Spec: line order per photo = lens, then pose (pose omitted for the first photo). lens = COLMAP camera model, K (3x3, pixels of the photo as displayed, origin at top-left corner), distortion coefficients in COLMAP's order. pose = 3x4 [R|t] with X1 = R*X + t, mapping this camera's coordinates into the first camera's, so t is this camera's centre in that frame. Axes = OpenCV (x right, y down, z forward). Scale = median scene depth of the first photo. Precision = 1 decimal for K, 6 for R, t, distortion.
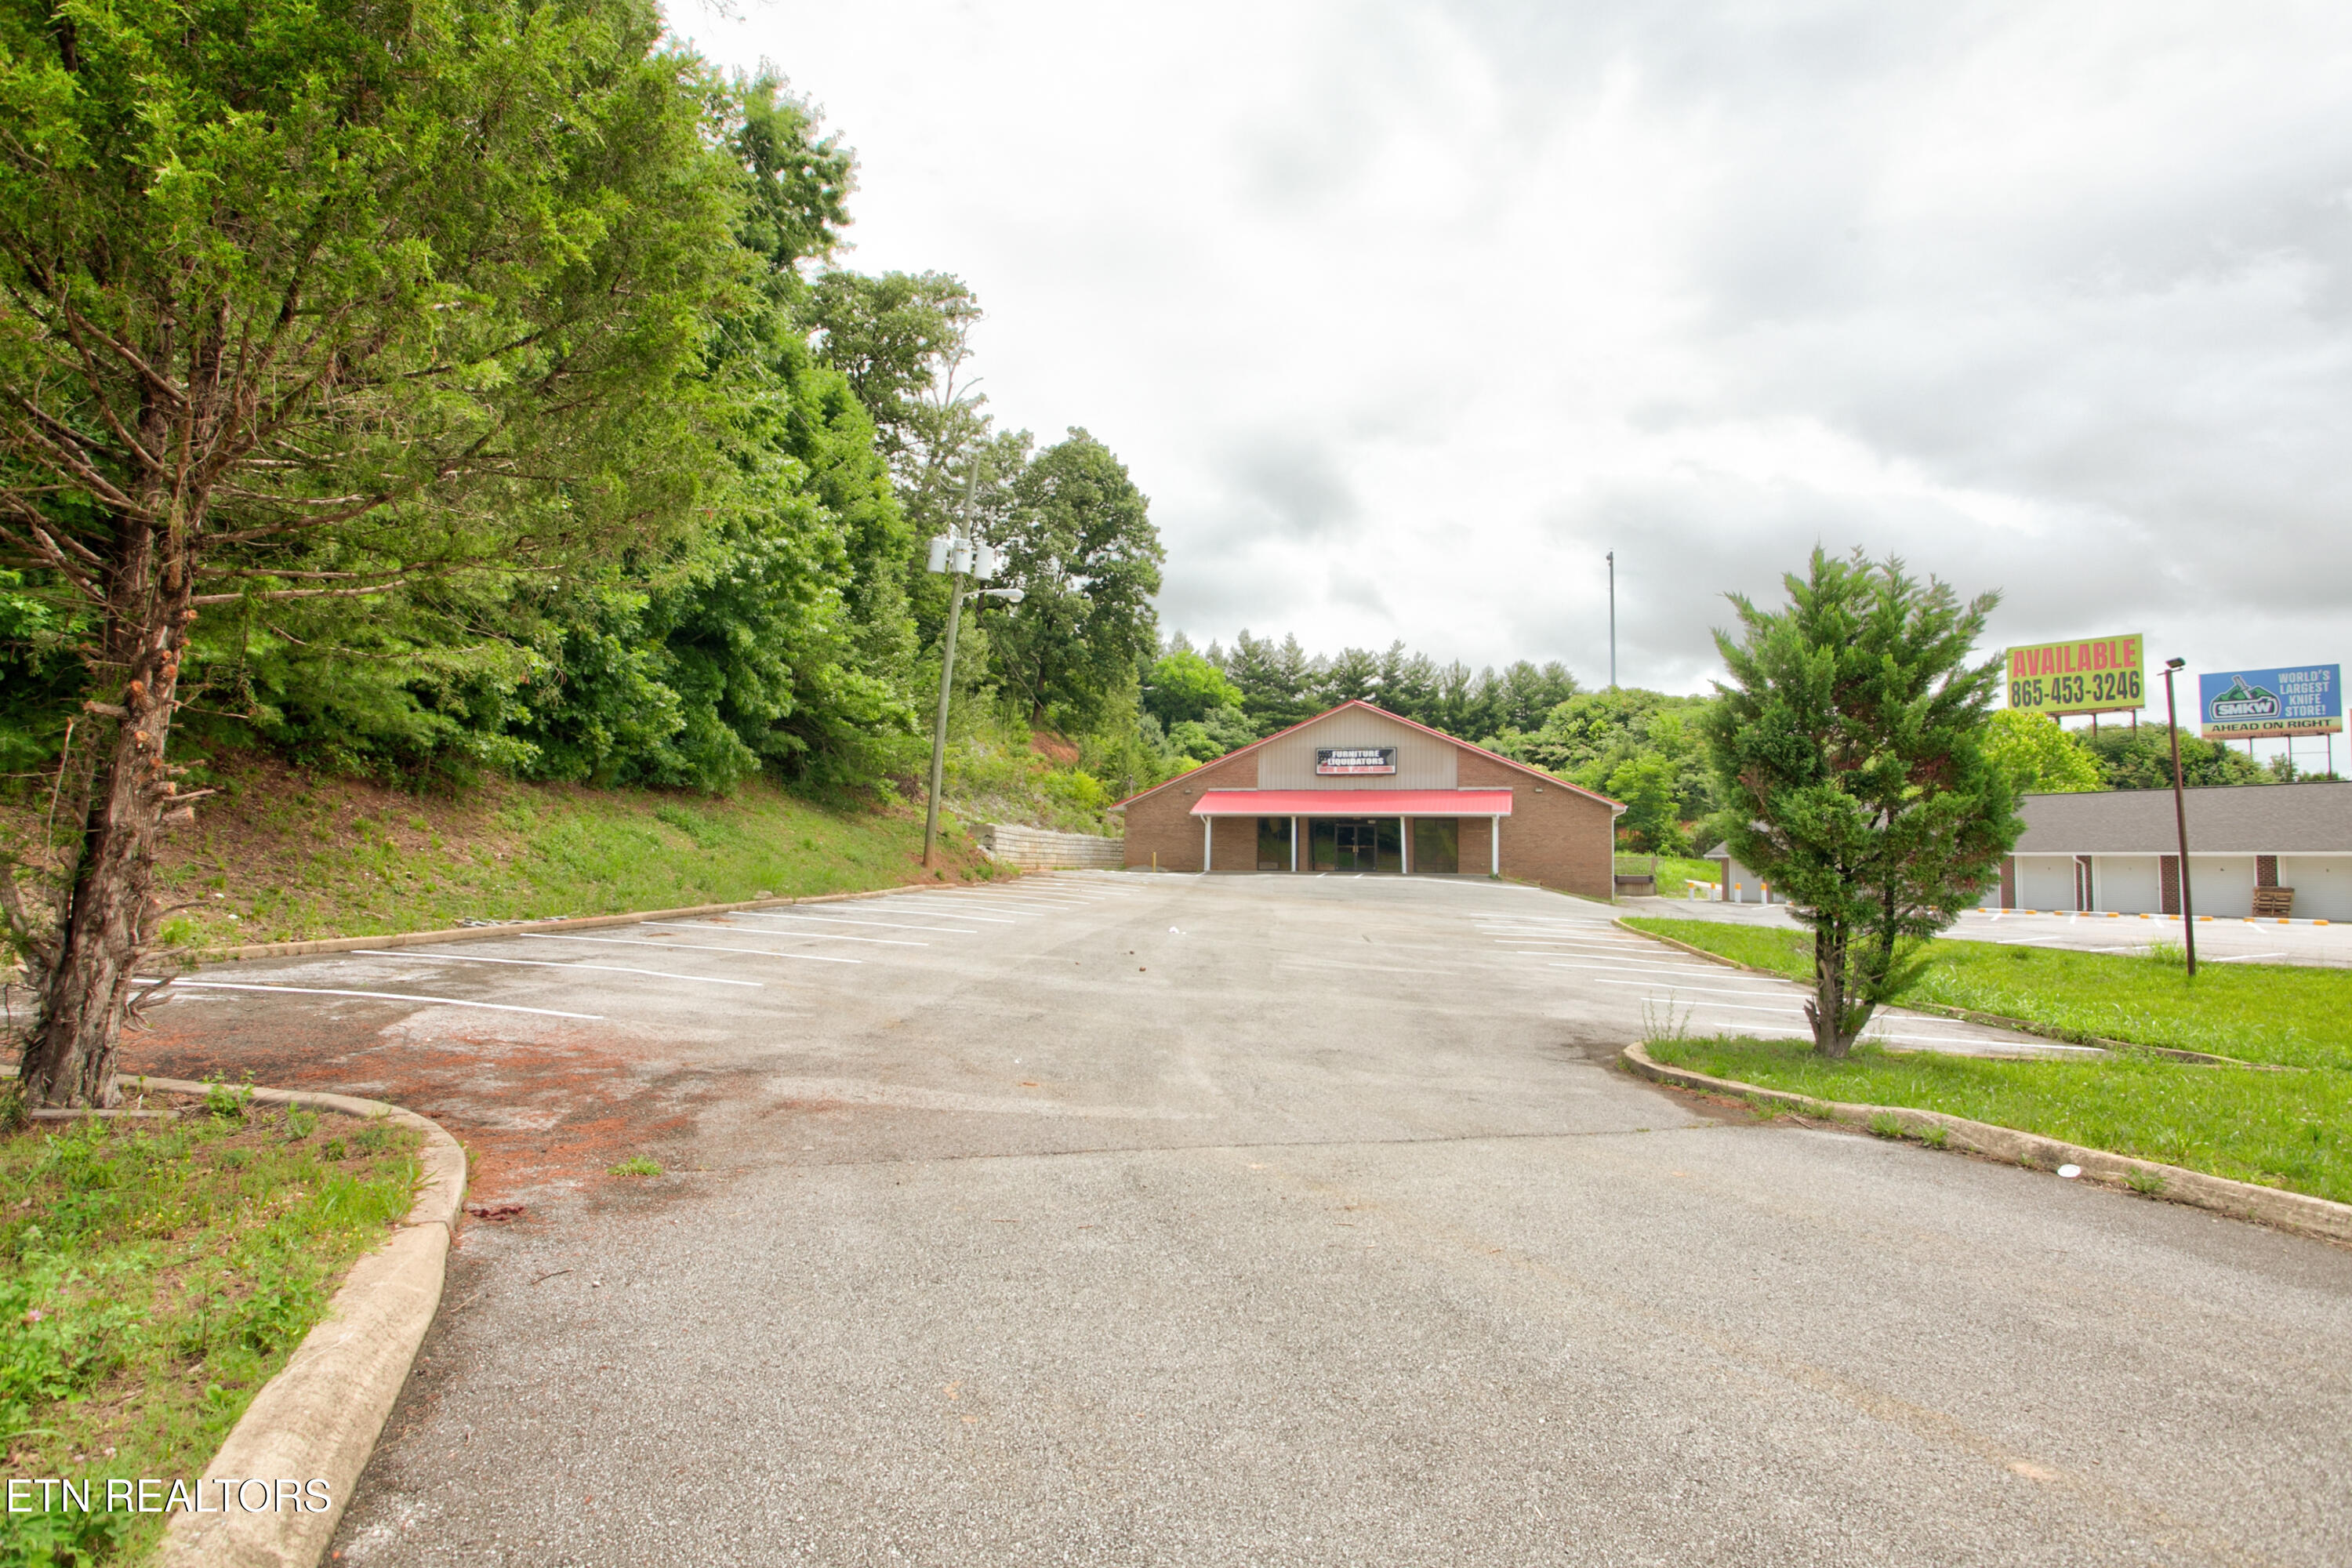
lens RADIAL K [[1202.4, 0, 1146.3], [0, 1202.4, 794.5], [0, 0, 1]] dist [-0.041837, 0.024378]
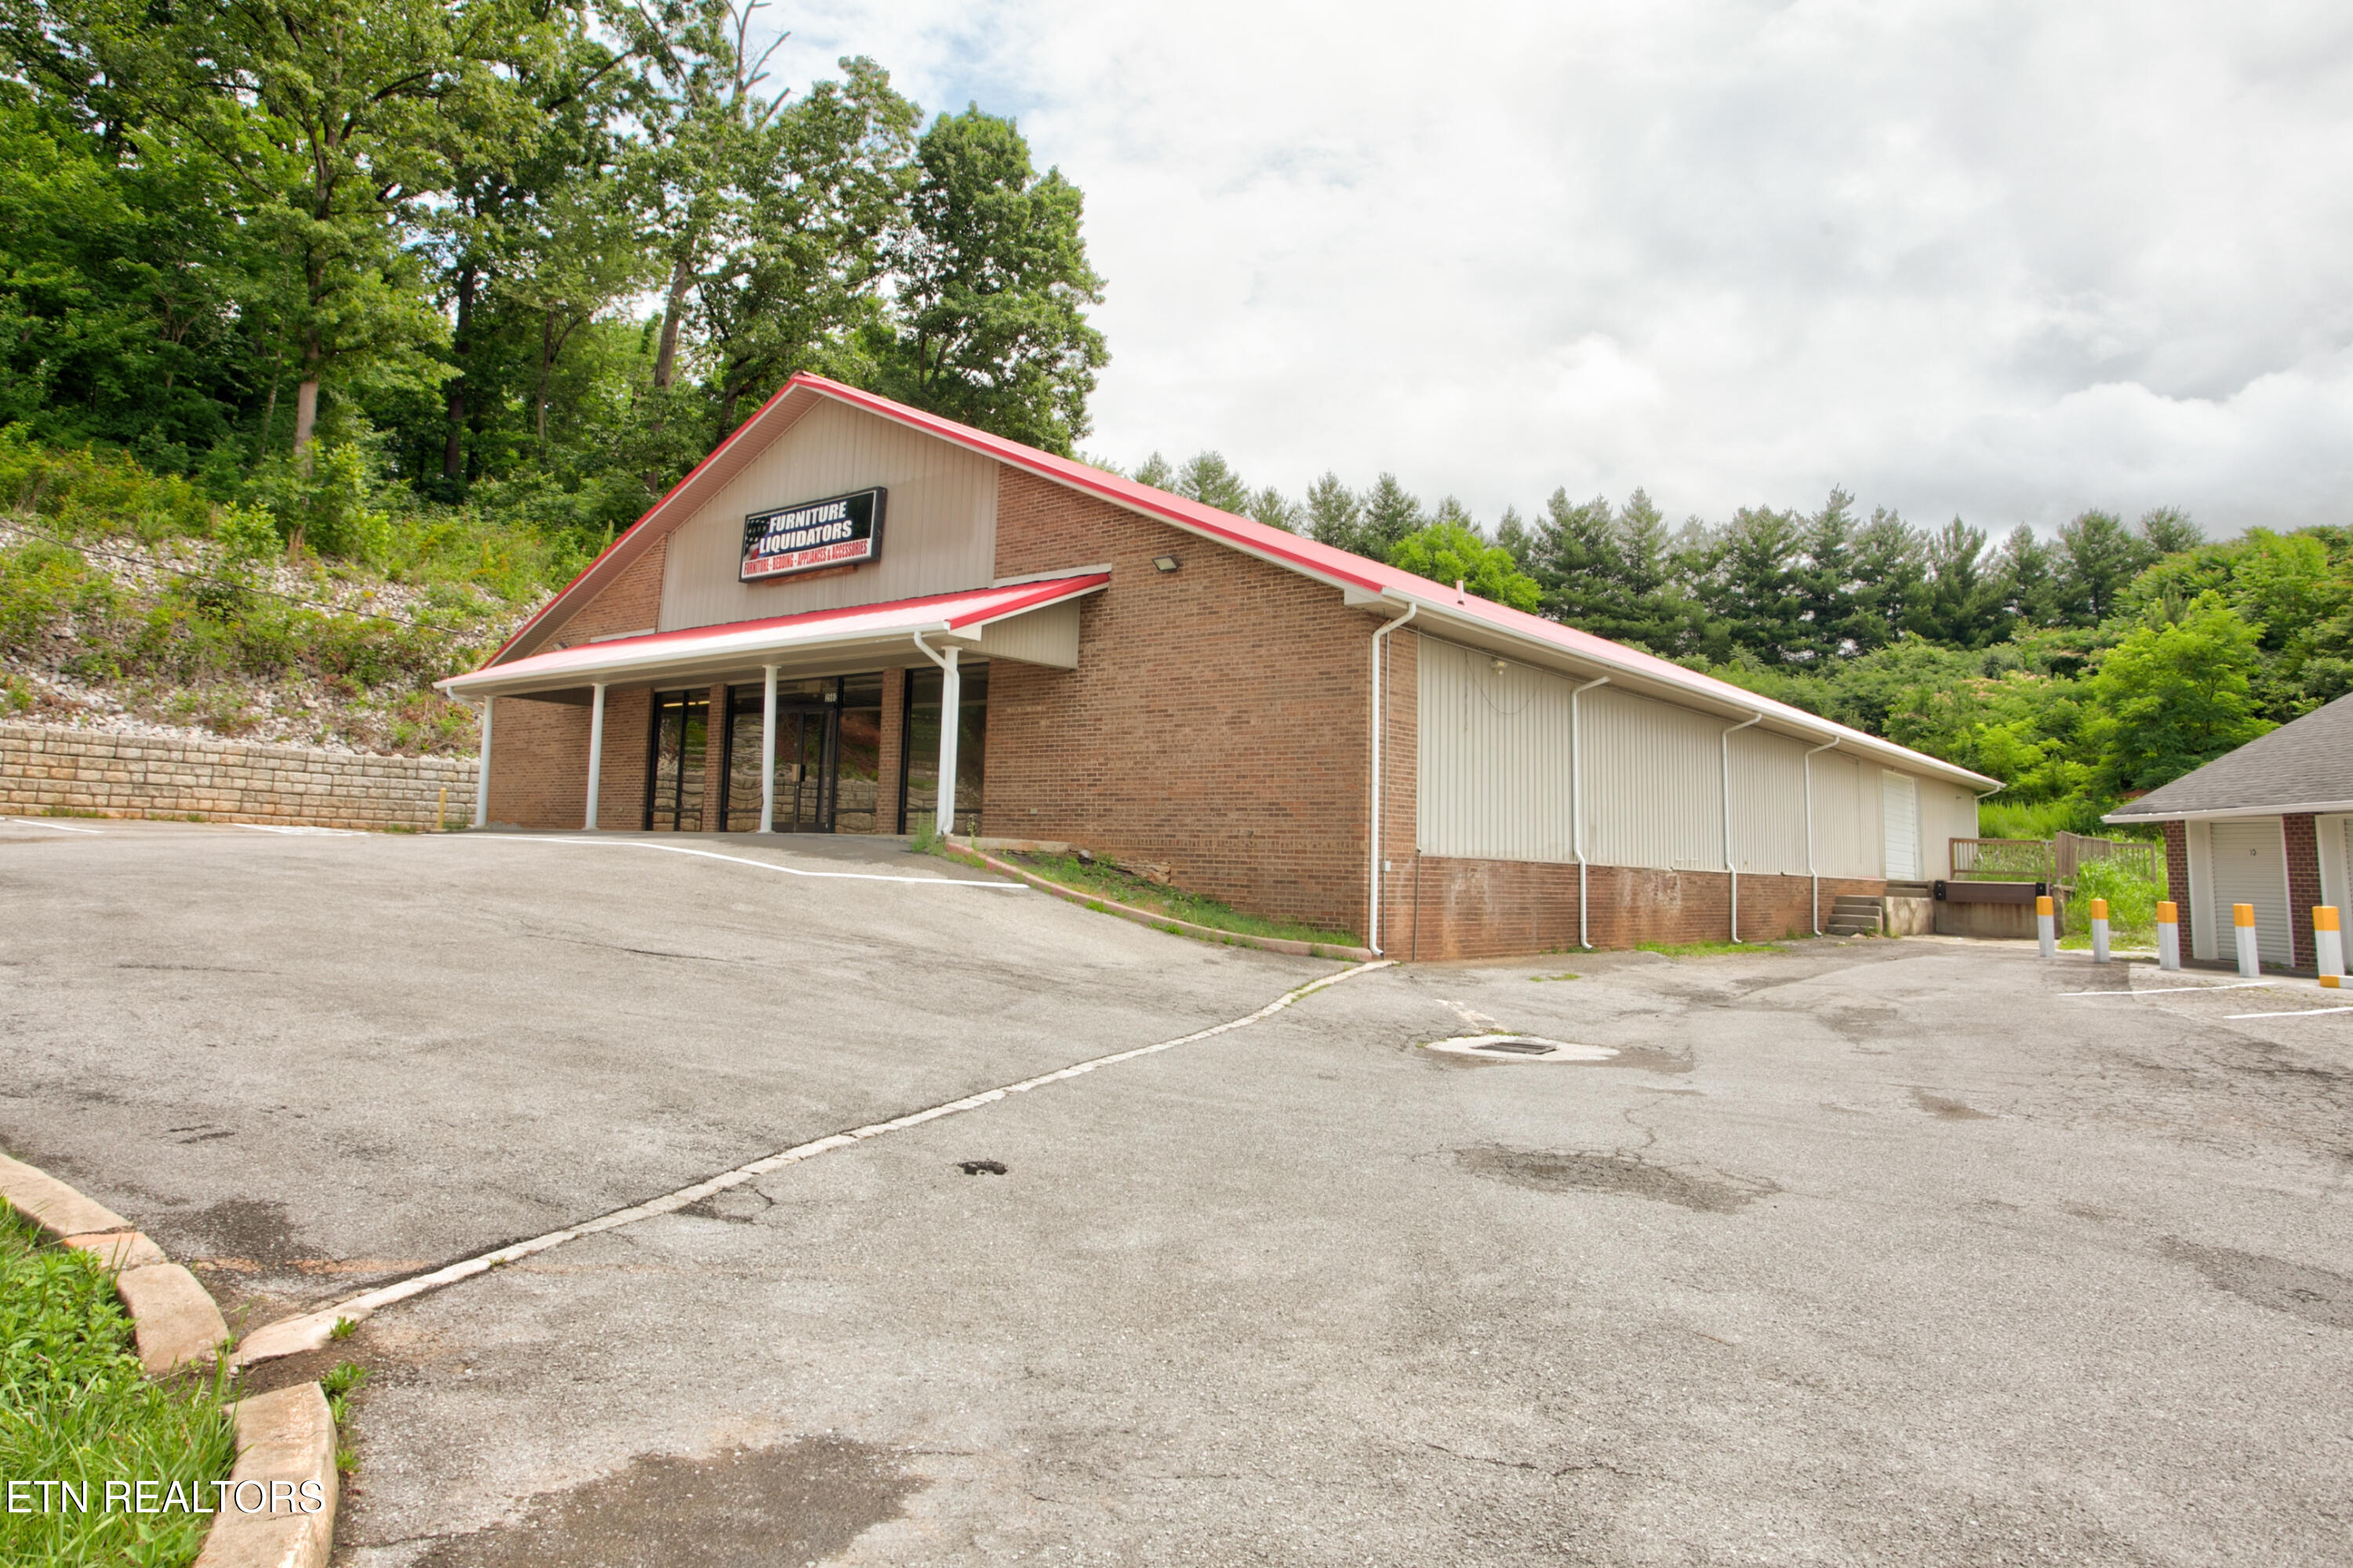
lens RADIAL K [[1473.7, 0, 1116.6], [0, 1473.7, 675.5], [0, 0, 1]] dist [-0.051894, 0.025693]
pose [[0.922481, -0.032560, -0.384666, 0.234185], [0.001002, 0.996635, -0.081958, 0.028075], [0.386041, 0.075219, 0.919410, 0.335191]]
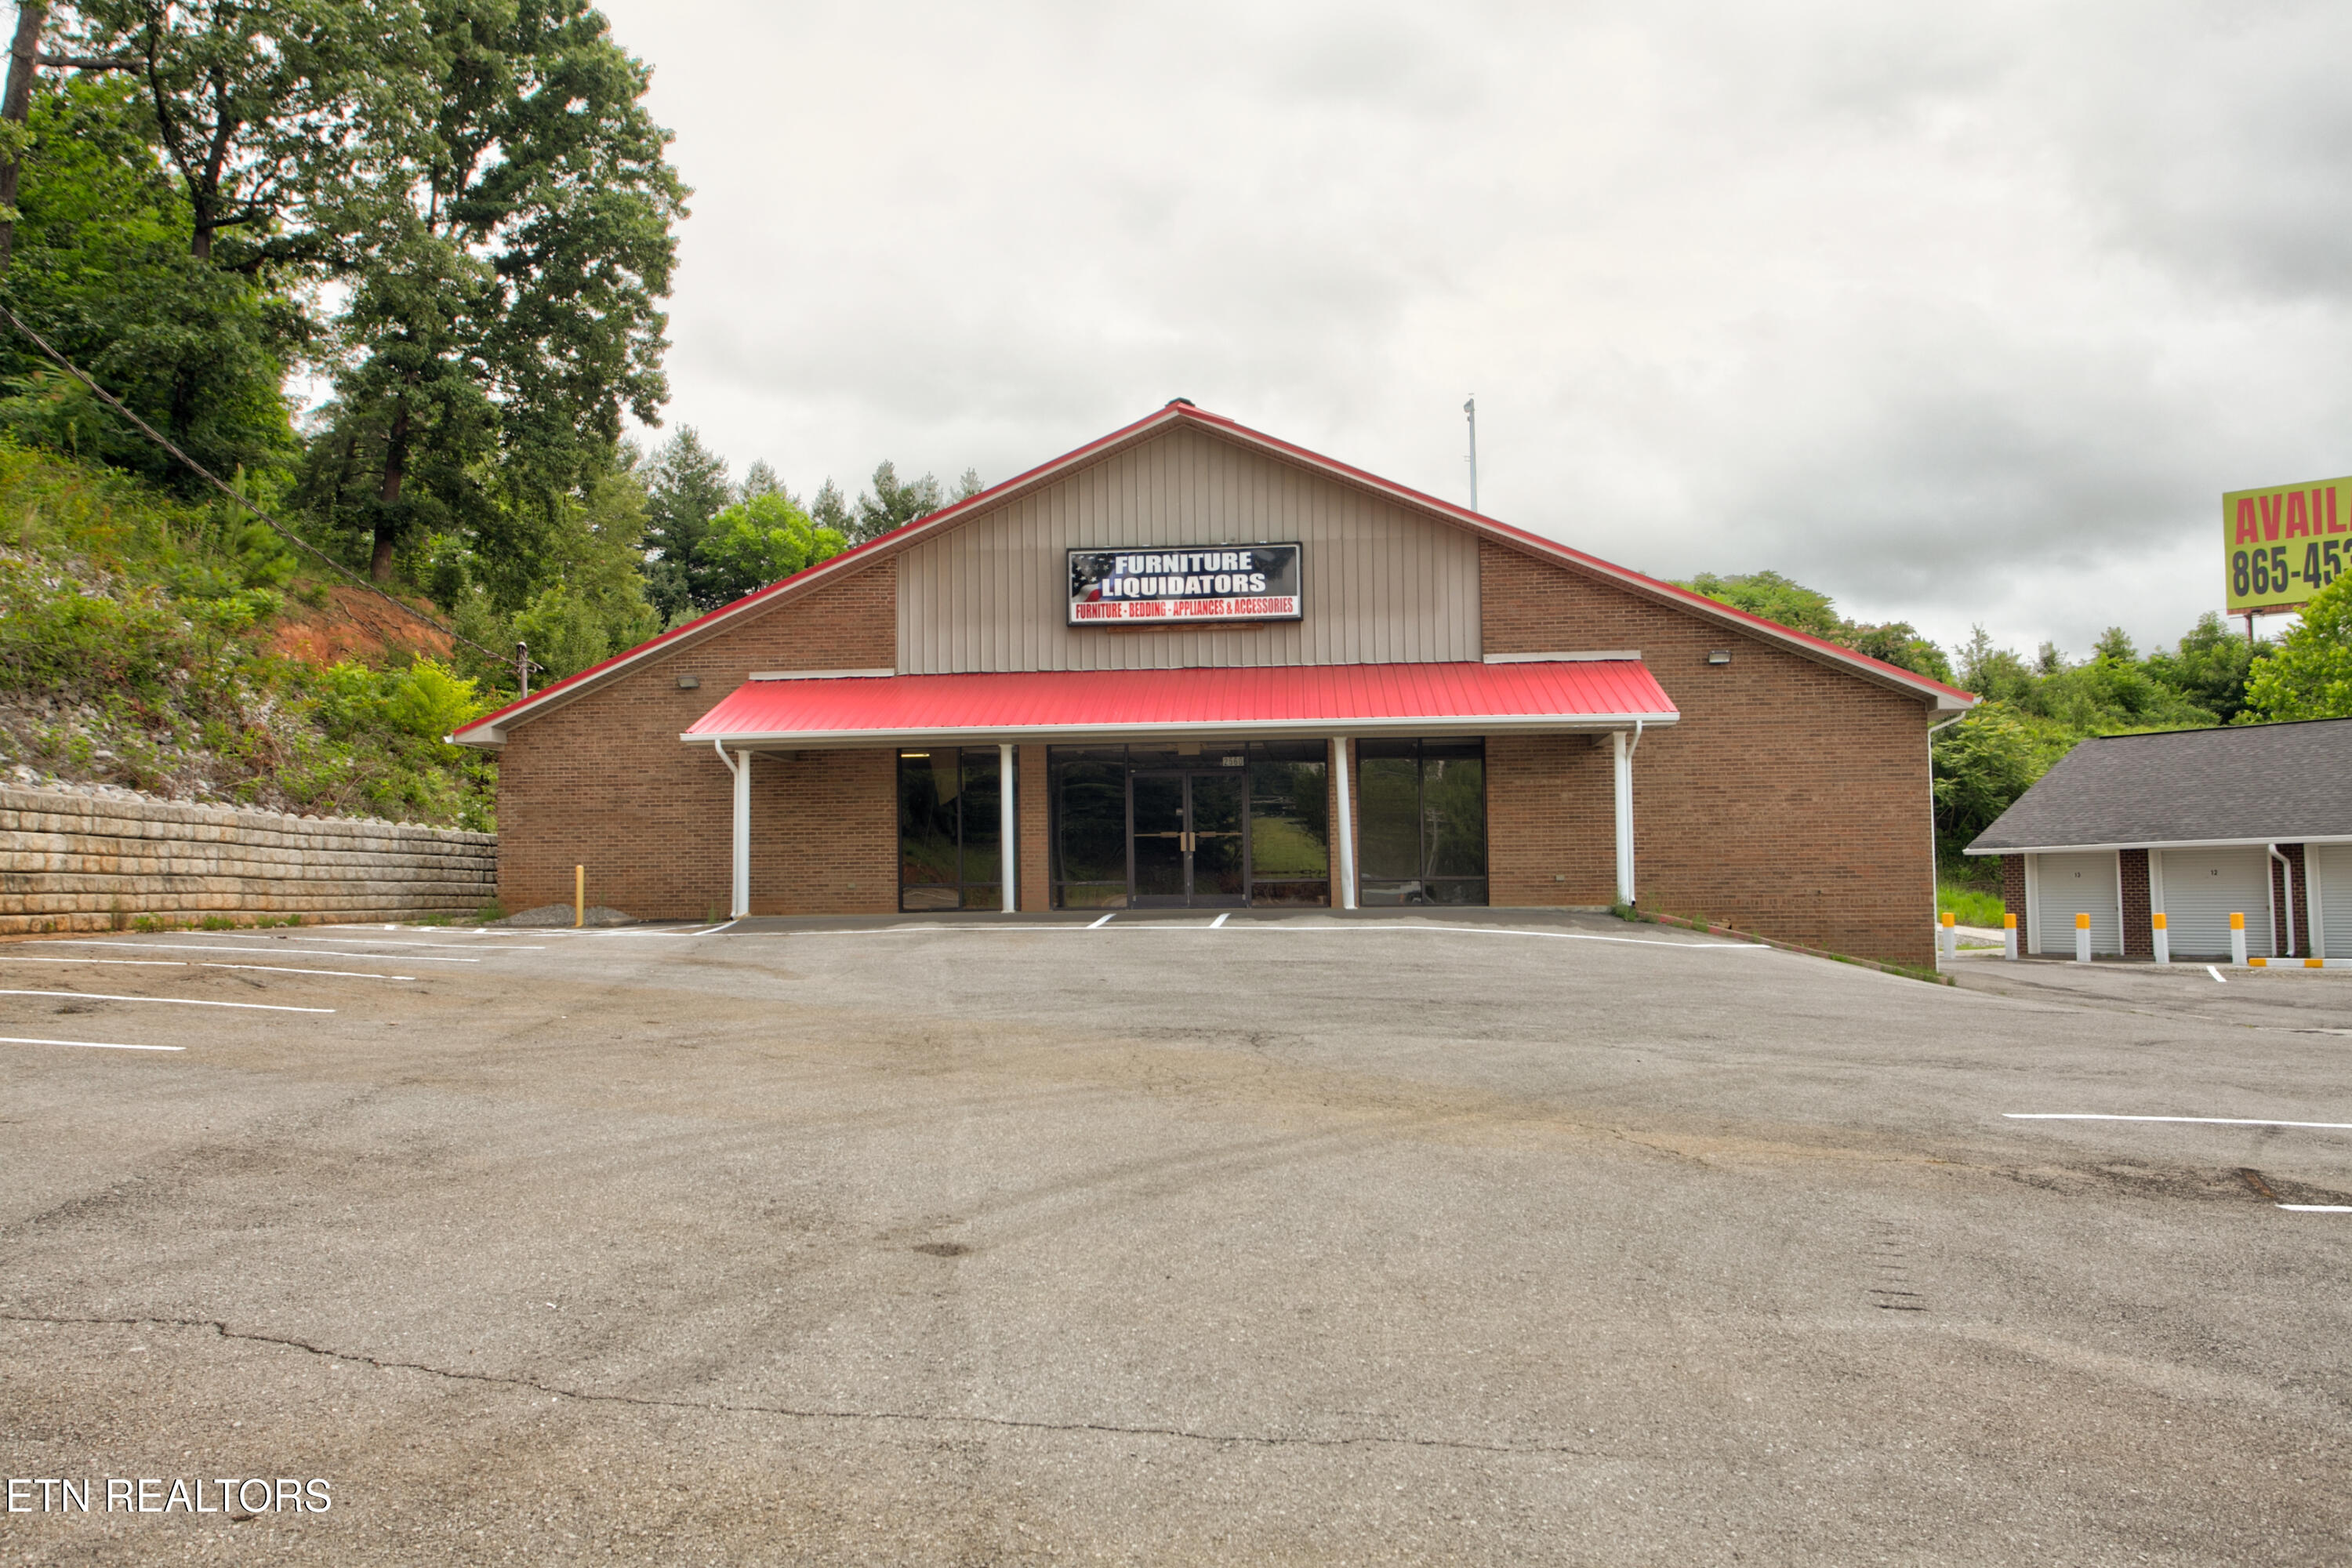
lens RADIAL K [[1841.1, 0, 1103.6], [0, 1841.1, 803.4], [0, 0, 1]] dist [-0.036799, 0.064064]
pose [[0.981390, -0.013946, 0.191518, 0.027737], [0.013457, 0.999902, 0.003854, 0.017217], [-0.191553, -0.001205, 0.981481, 0.265128]]
